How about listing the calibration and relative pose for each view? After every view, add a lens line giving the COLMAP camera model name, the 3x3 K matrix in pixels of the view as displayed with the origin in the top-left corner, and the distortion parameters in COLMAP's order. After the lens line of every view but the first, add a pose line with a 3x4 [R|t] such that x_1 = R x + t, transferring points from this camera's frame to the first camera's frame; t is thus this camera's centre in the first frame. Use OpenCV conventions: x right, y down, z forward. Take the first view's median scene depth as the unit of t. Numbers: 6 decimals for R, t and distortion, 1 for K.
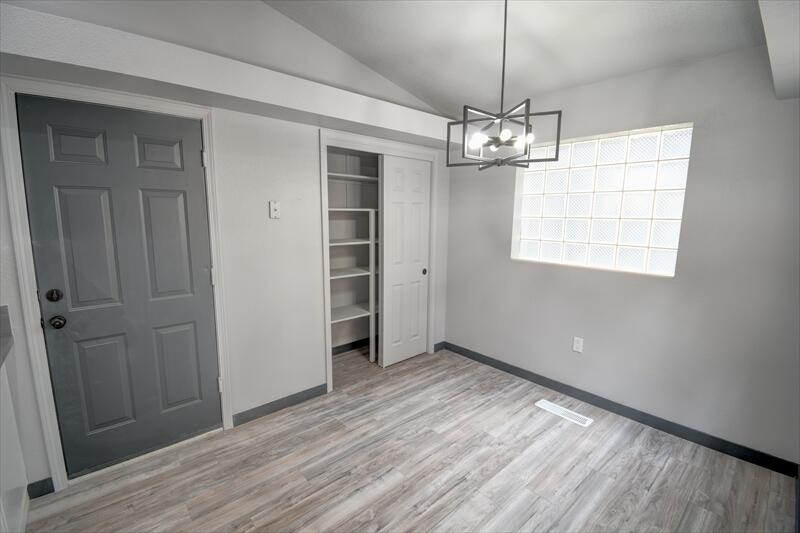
lens RADIAL K [[352.7, 0, 392.8], [0, 352.7, 265.9], [0, 0, 1]] dist [0.002839, -0.018118]
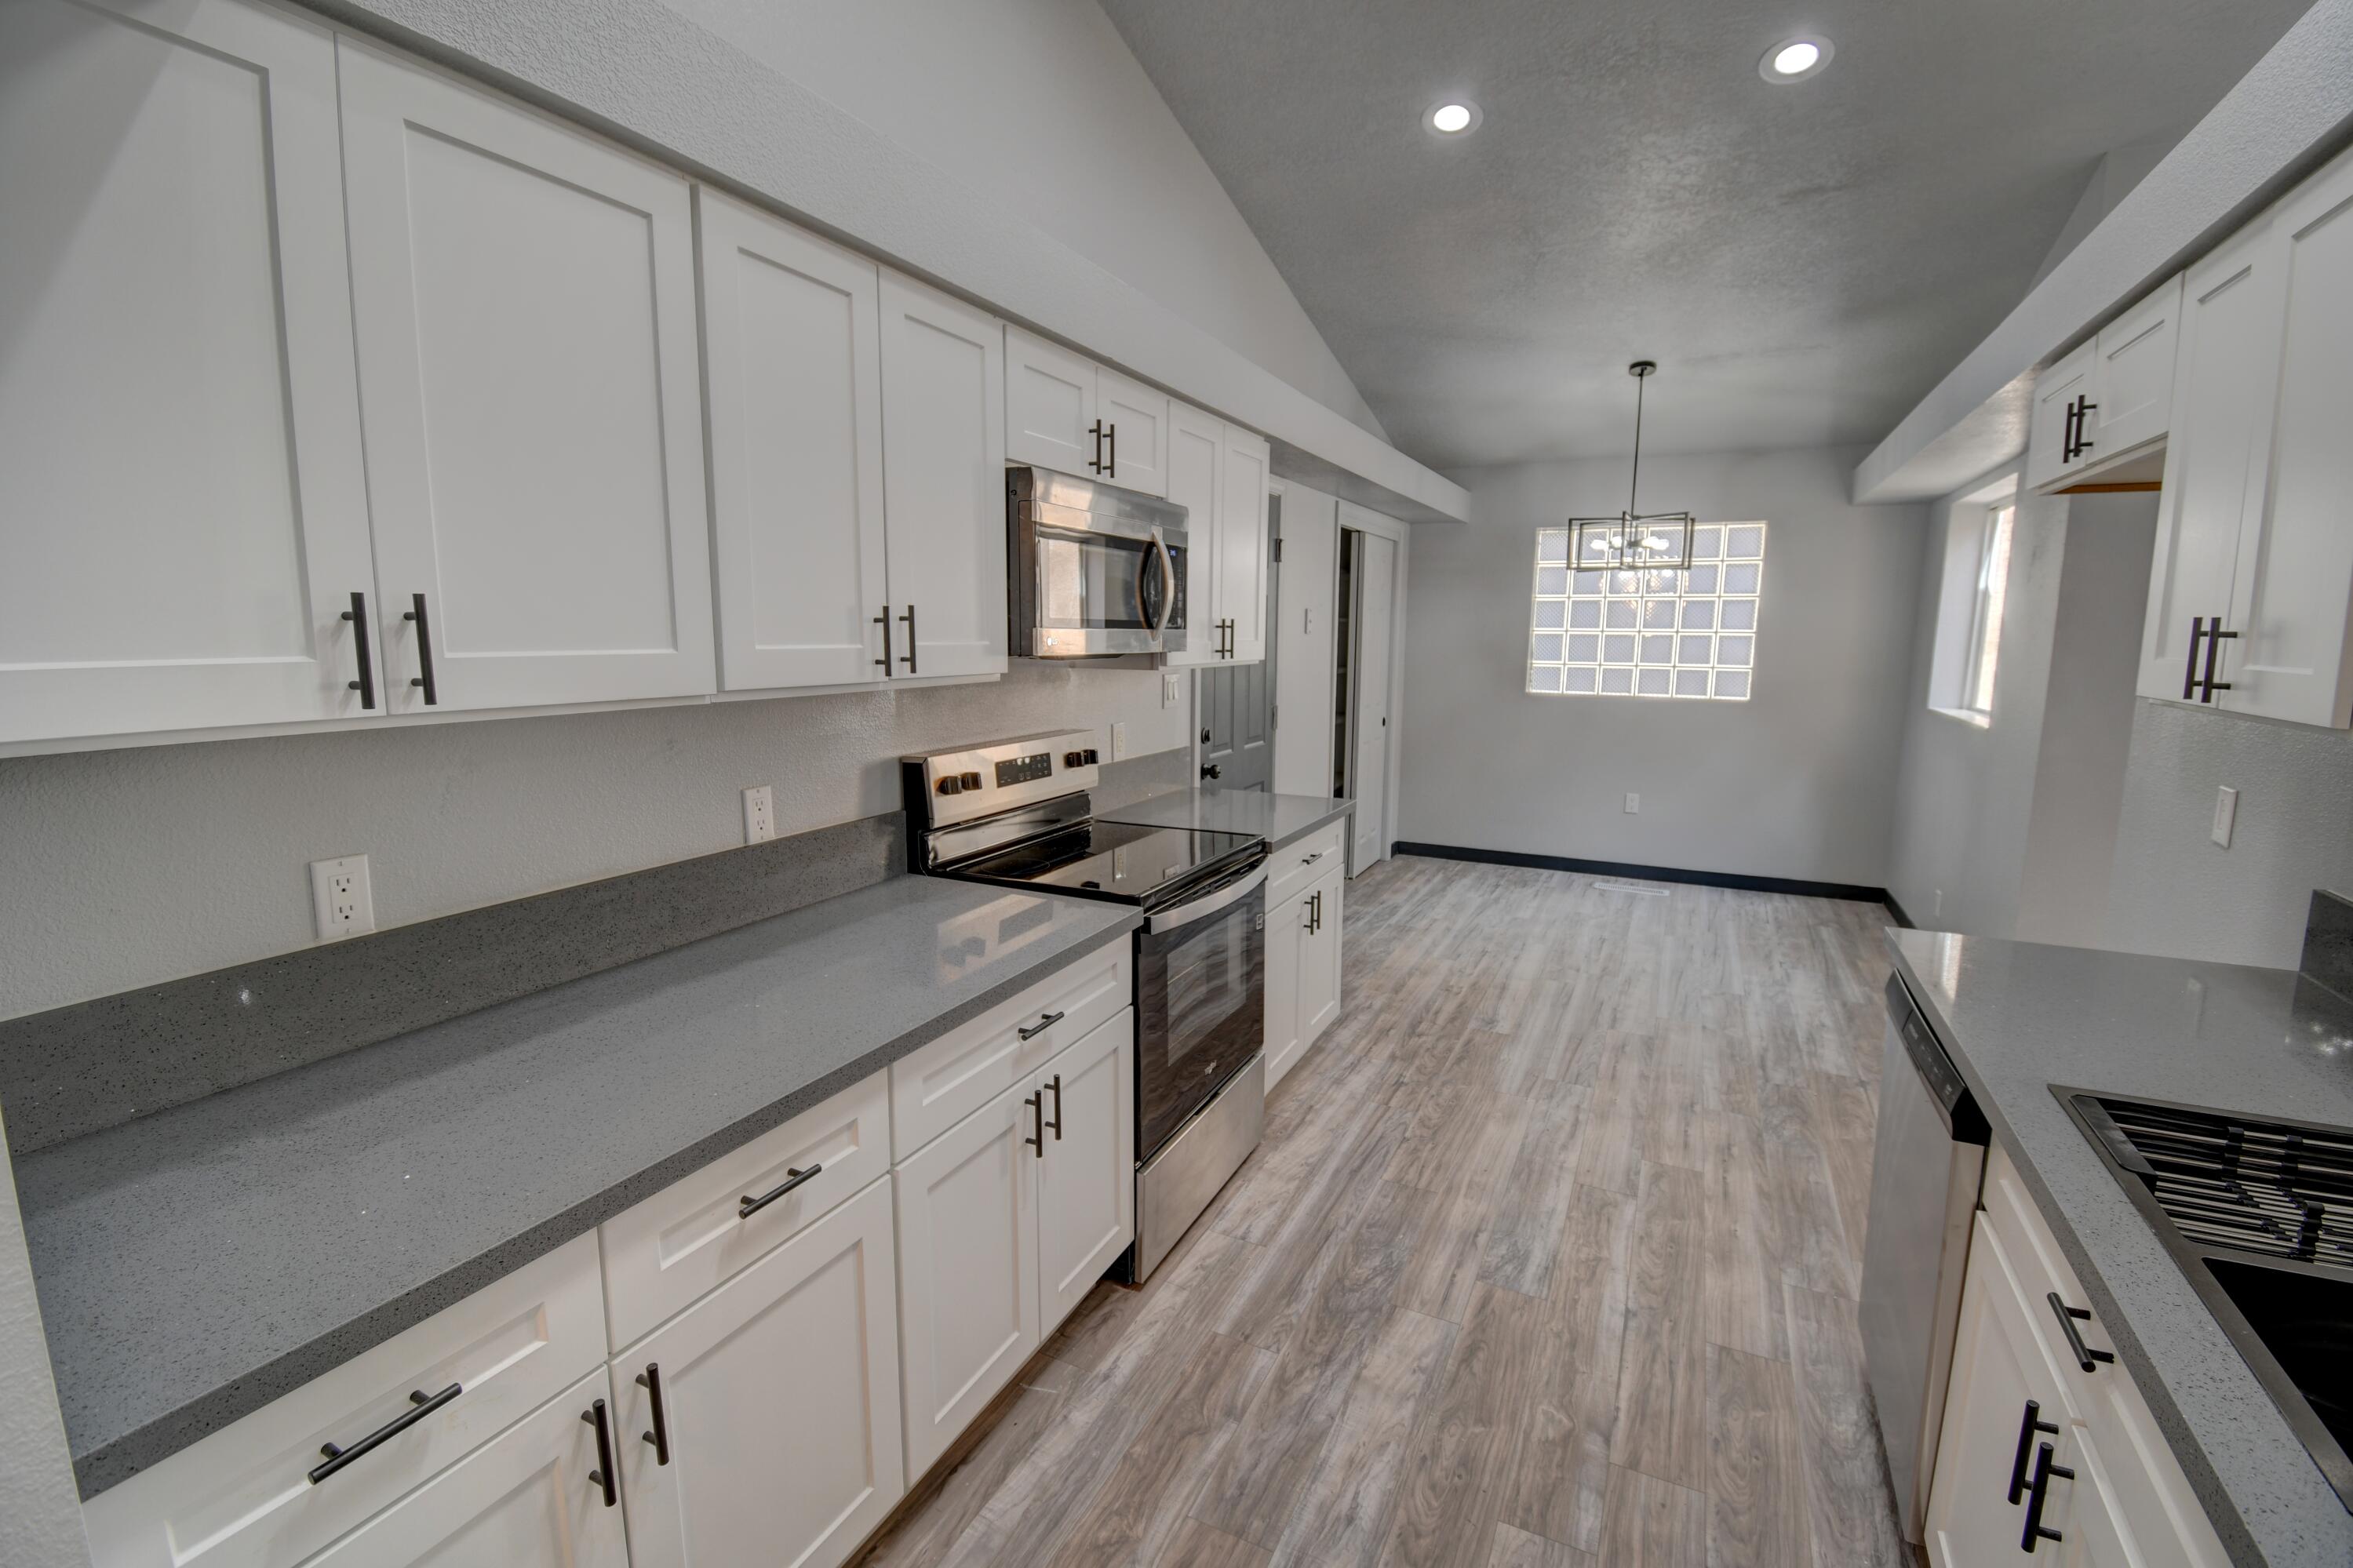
lens RADIAL K [[1037.1, 0, 1160.0], [0, 1037.1, 782.6], [0, 0, 1]] dist [0.002839, -0.018118]
pose [[0.929865, -0.054970, 0.363770, -1.445704], [0.051718, 0.998487, 0.018681, 0.105877], [-0.364247, 0.001443, 0.931301, -0.813322]]
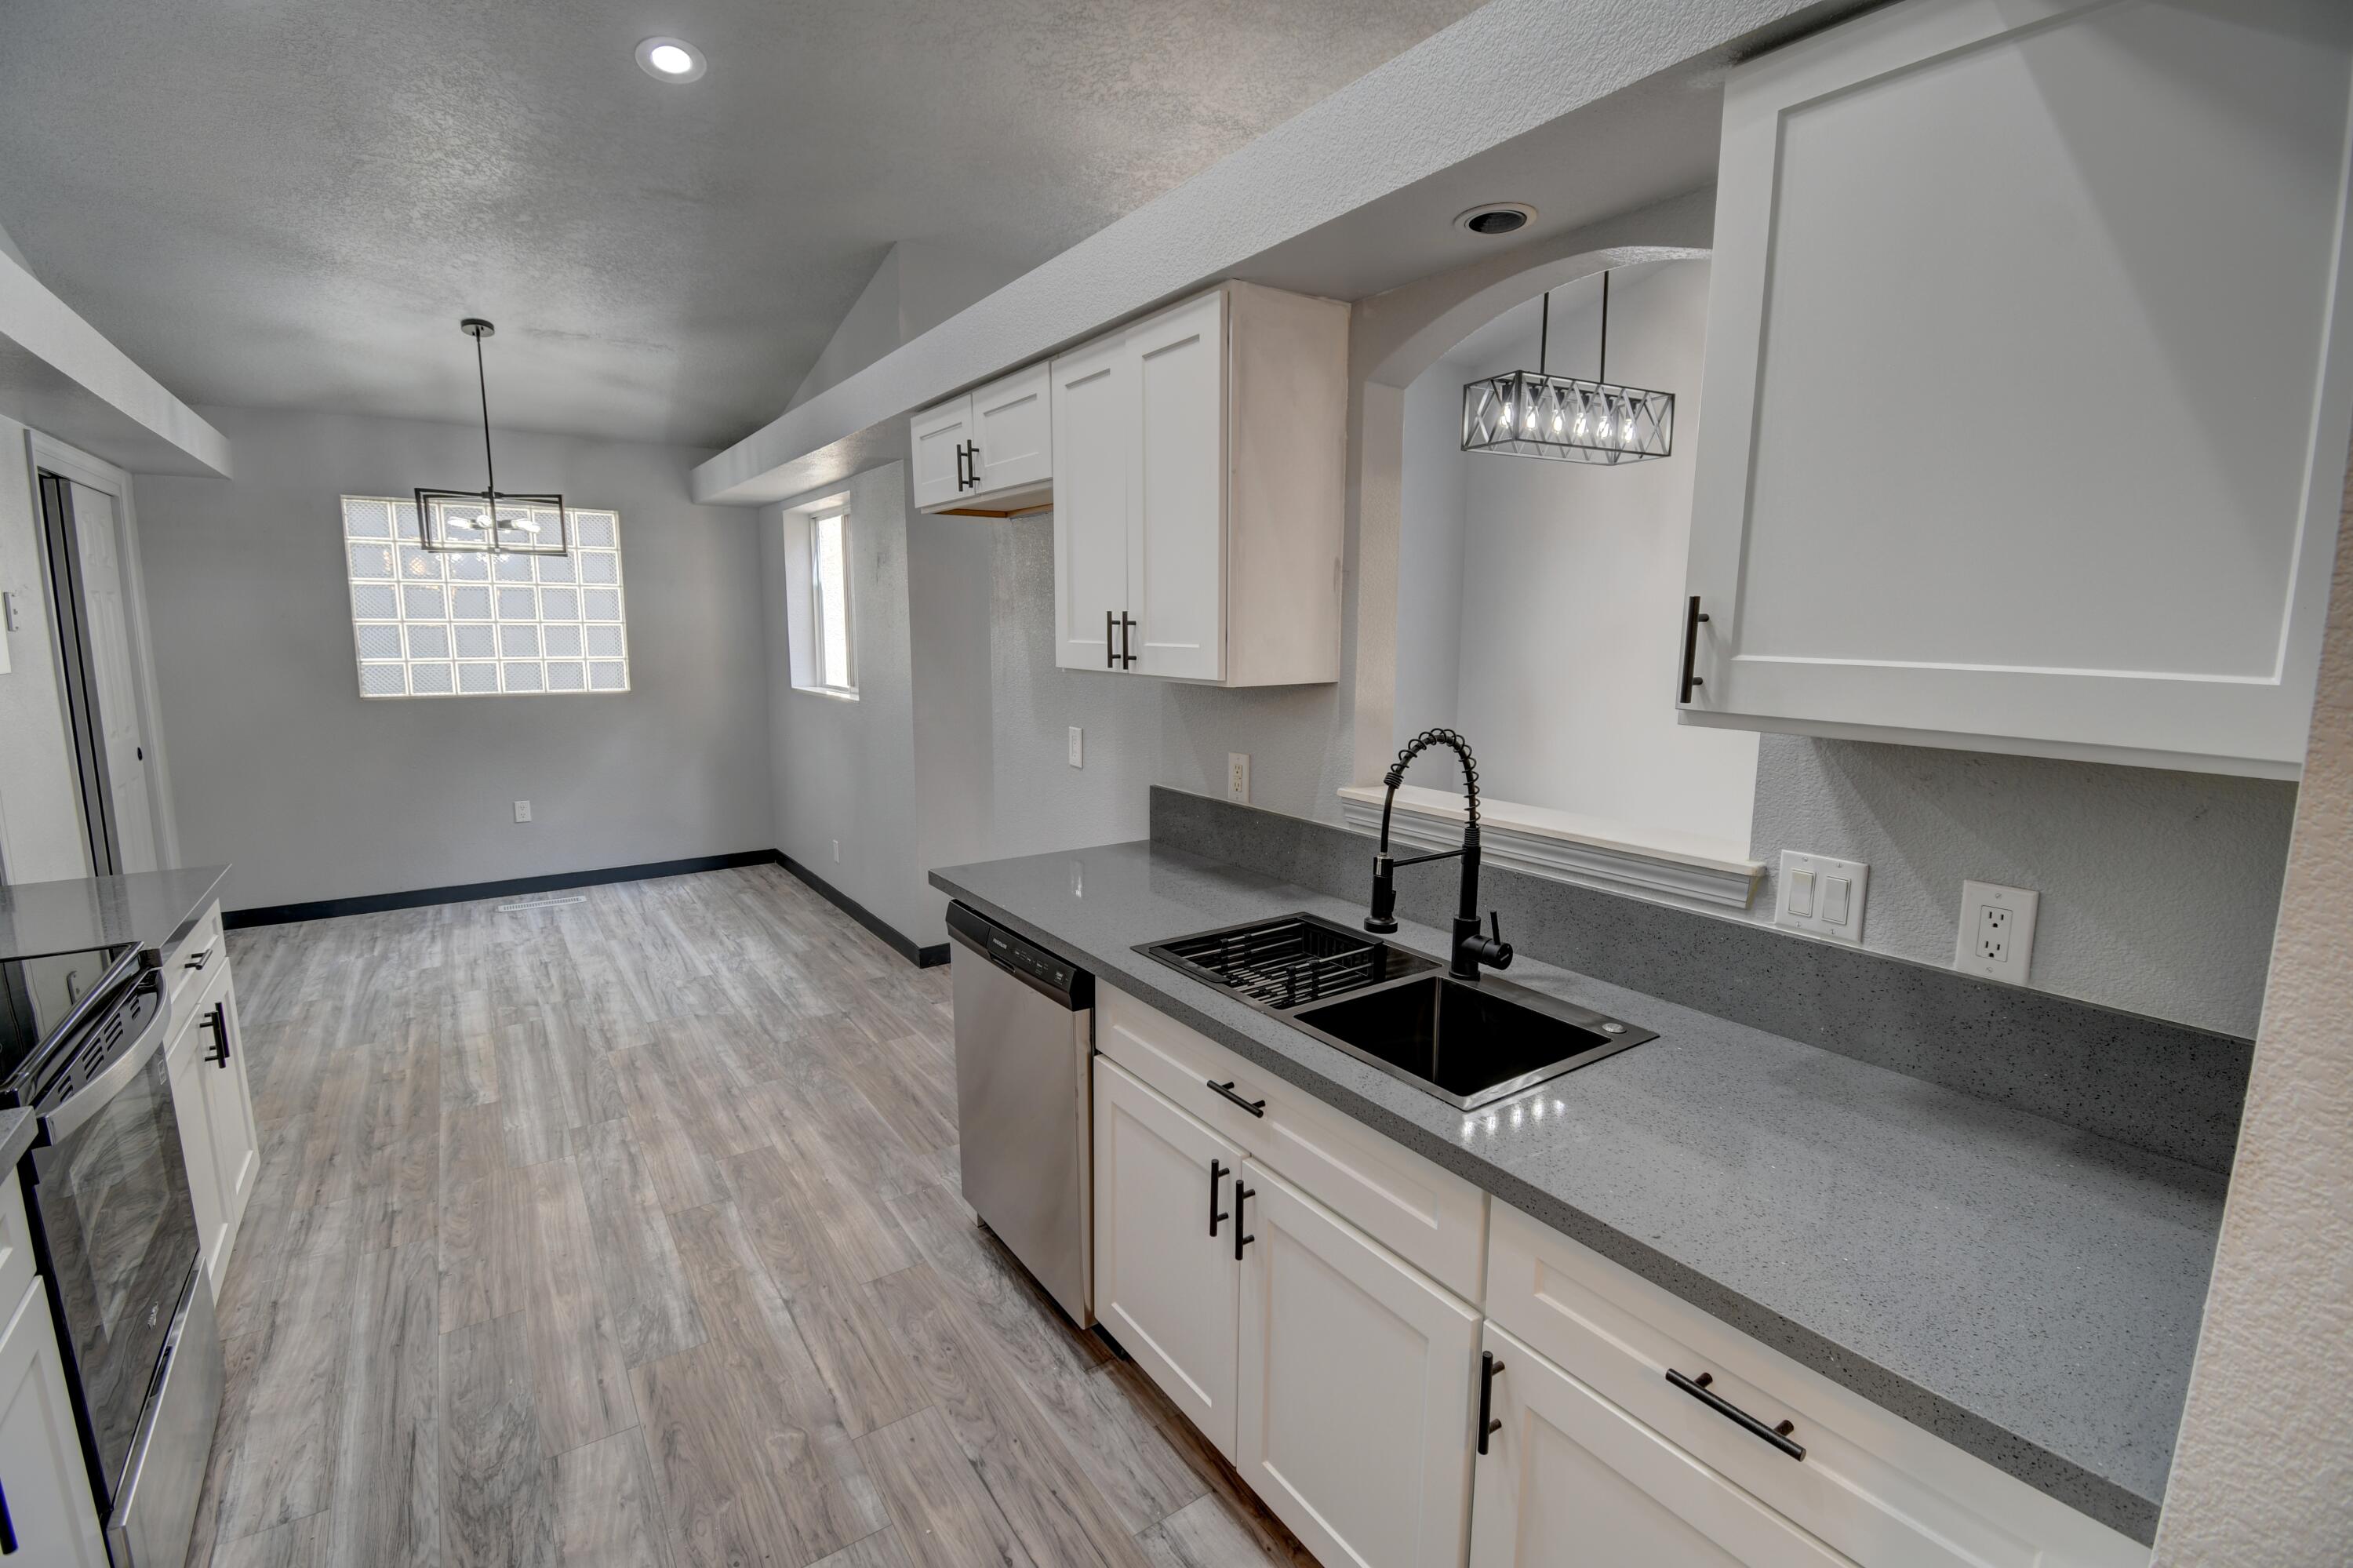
lens RADIAL K [[1037.3, 0, 1195.6], [0, 1037.3, 781.3], [0, 0, 1]] dist [0.002839, -0.018118]
pose [[0.102691, -0.154652, 0.982618, -1.553473], [0.135955, 0.980752, 0.140150, 0.077417], [-0.985379, 0.119199, 0.121740, -0.623826]]
